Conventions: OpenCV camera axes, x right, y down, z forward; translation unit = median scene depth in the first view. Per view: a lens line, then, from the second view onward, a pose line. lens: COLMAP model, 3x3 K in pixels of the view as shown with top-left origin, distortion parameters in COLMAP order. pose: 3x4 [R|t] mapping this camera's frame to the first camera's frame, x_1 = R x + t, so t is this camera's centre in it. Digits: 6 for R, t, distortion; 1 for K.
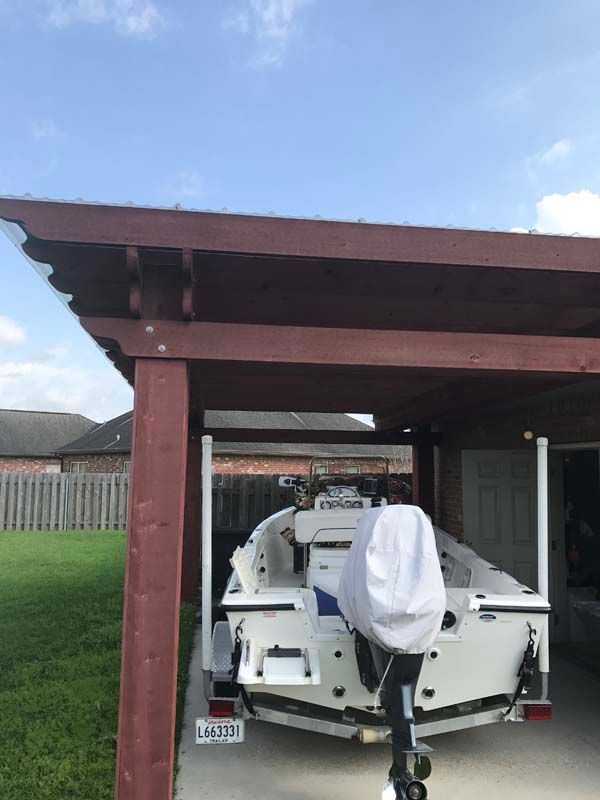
lens RADIAL K [[613.8, 0, 329.1], [0, 613.8, 400.0], [0, 0, 1]] dist [-0.004307, 0.003414]
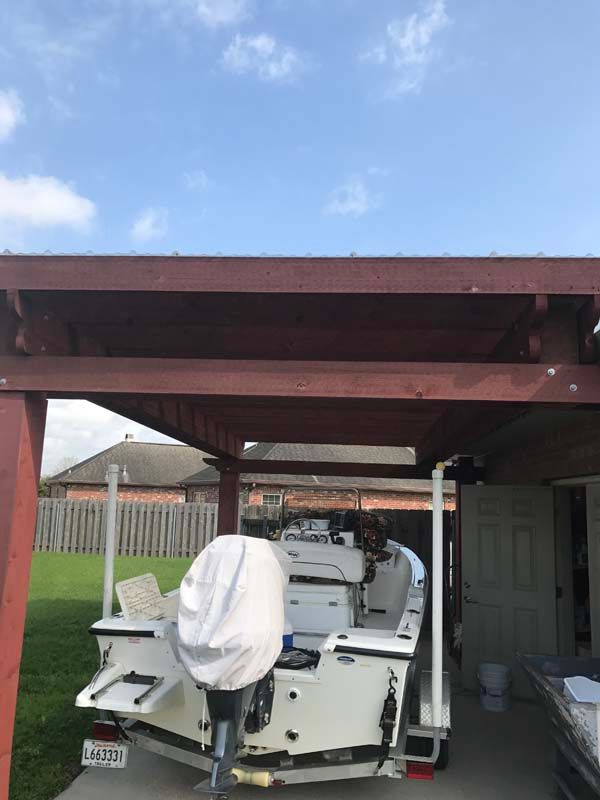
lens RADIAL K [[613.8, 0, 329.1], [0, 613.8, 400.0], [0, 0, 1]] dist [-0.004307, 0.003414]
pose [[0.979197, -0.011625, -0.202578, 0.402587], [0.000251, 0.998426, -0.056084, 0.007575], [0.202912, 0.054866, 0.977659, 0.045527]]
